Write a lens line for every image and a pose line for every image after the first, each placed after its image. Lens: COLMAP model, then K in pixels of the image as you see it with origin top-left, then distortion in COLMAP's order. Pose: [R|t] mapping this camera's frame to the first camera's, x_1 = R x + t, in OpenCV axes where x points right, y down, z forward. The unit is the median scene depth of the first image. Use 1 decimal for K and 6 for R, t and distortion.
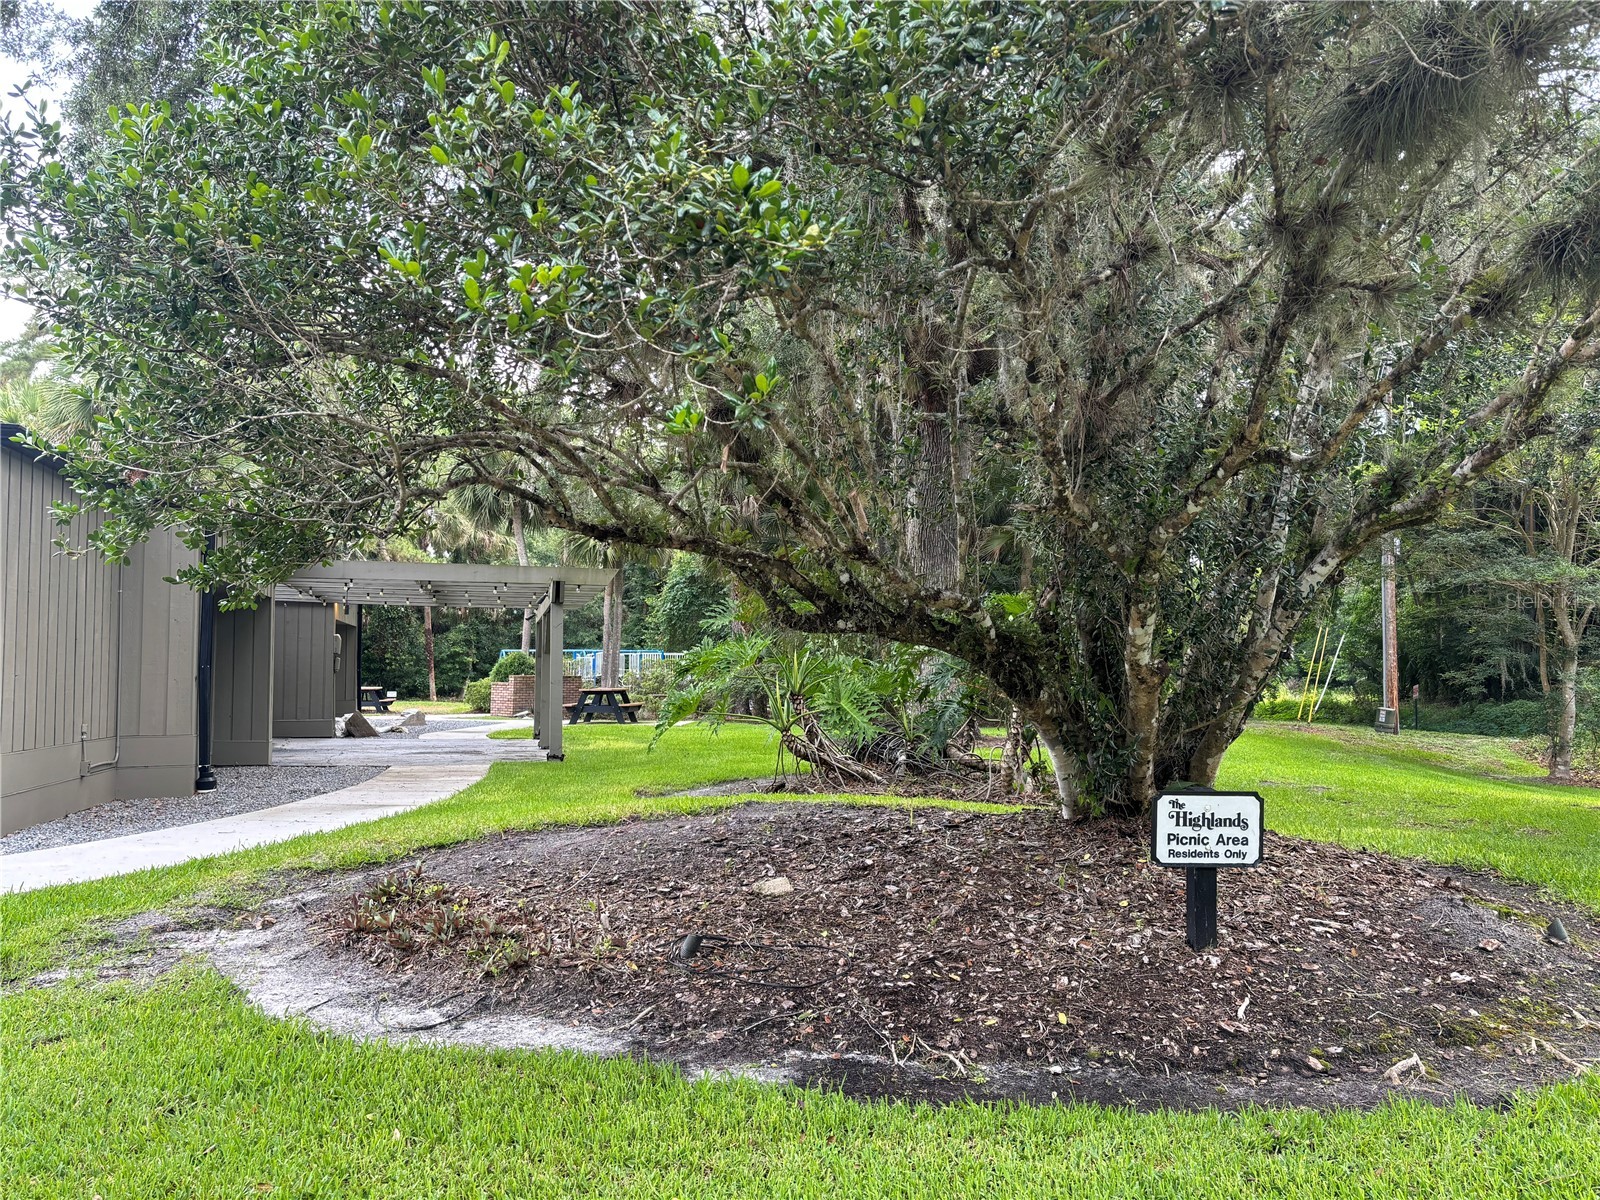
lens RADIAL K [[1206.8, 0, 799.6], [0, 1206.8, 599.1], [0, 0, 1]] dist [0.008948, 0.002637]
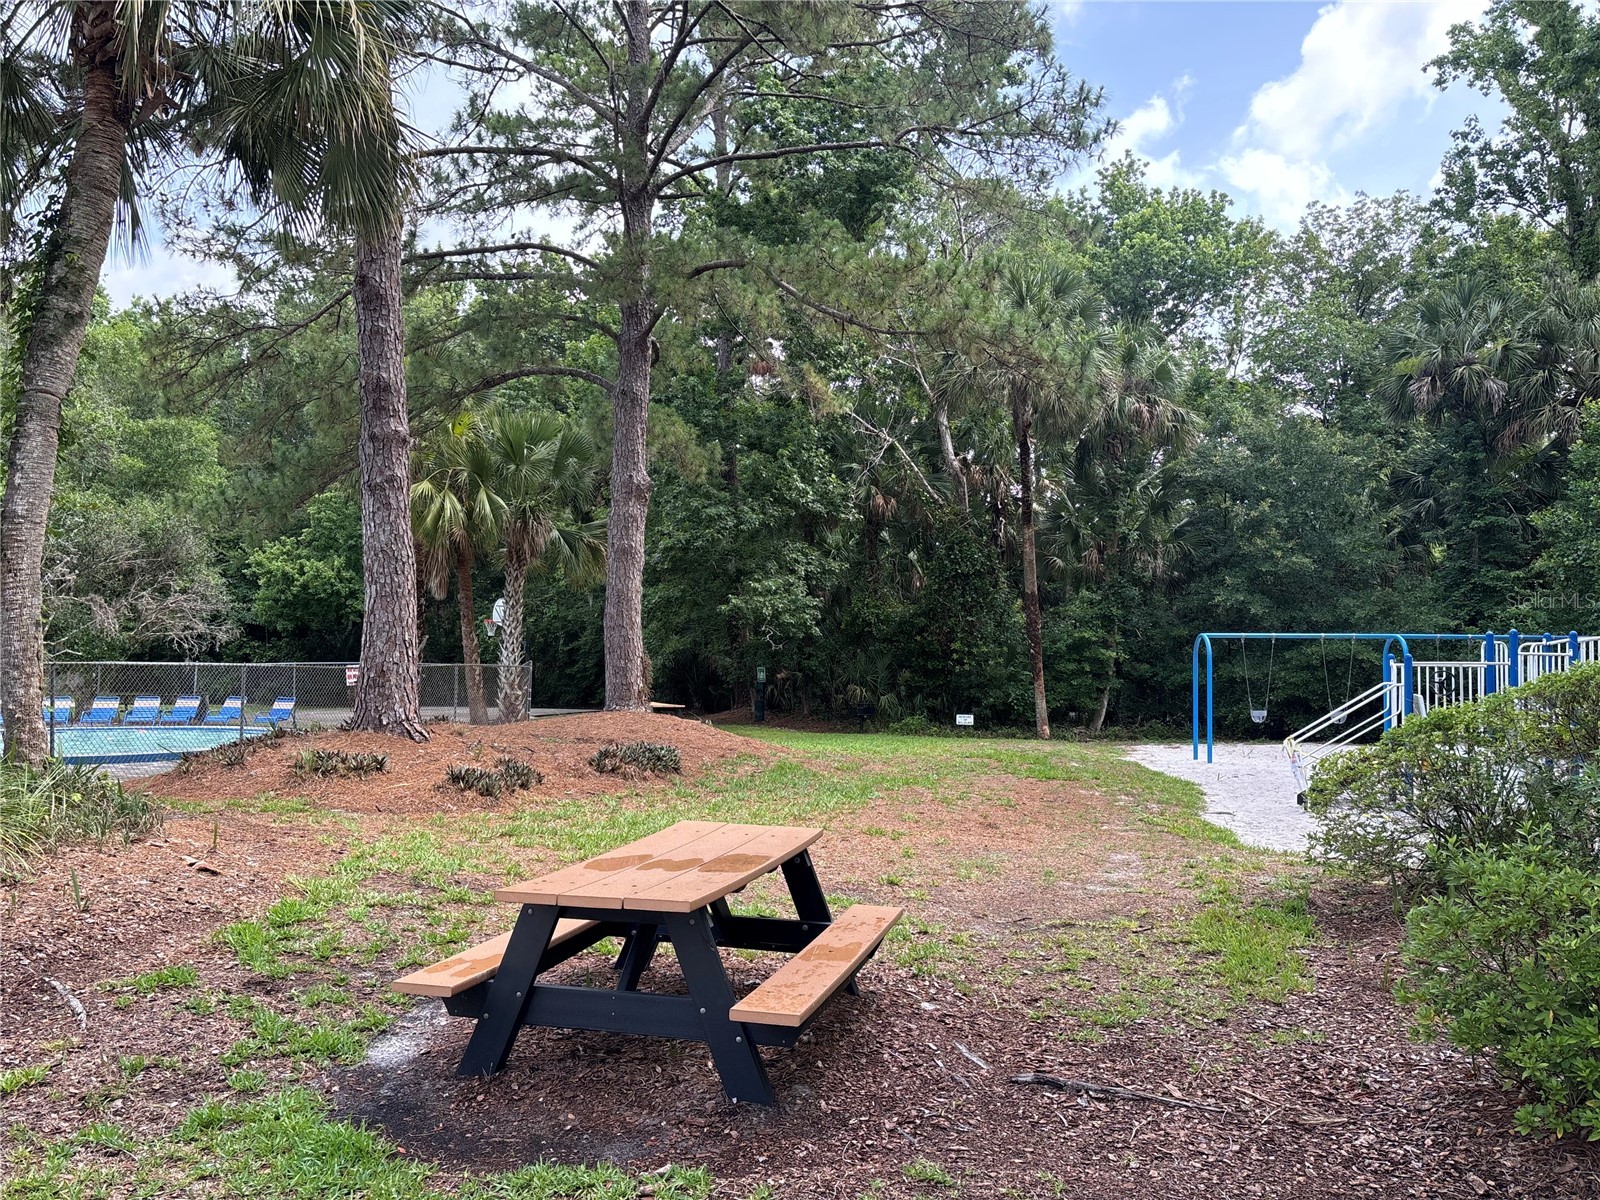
lens RADIAL K [[1206.8, 0, 799.6], [0, 1206.8, 601.8], [0, 0, 1]] dist [0.008948, 0.002637]
pose [[0.884521, -0.009079, -0.466411, -0.152769], [0.019479, 0.999657, 0.017481, 0.015968], [0.466093, -0.024548, 0.884395, 0.491856]]
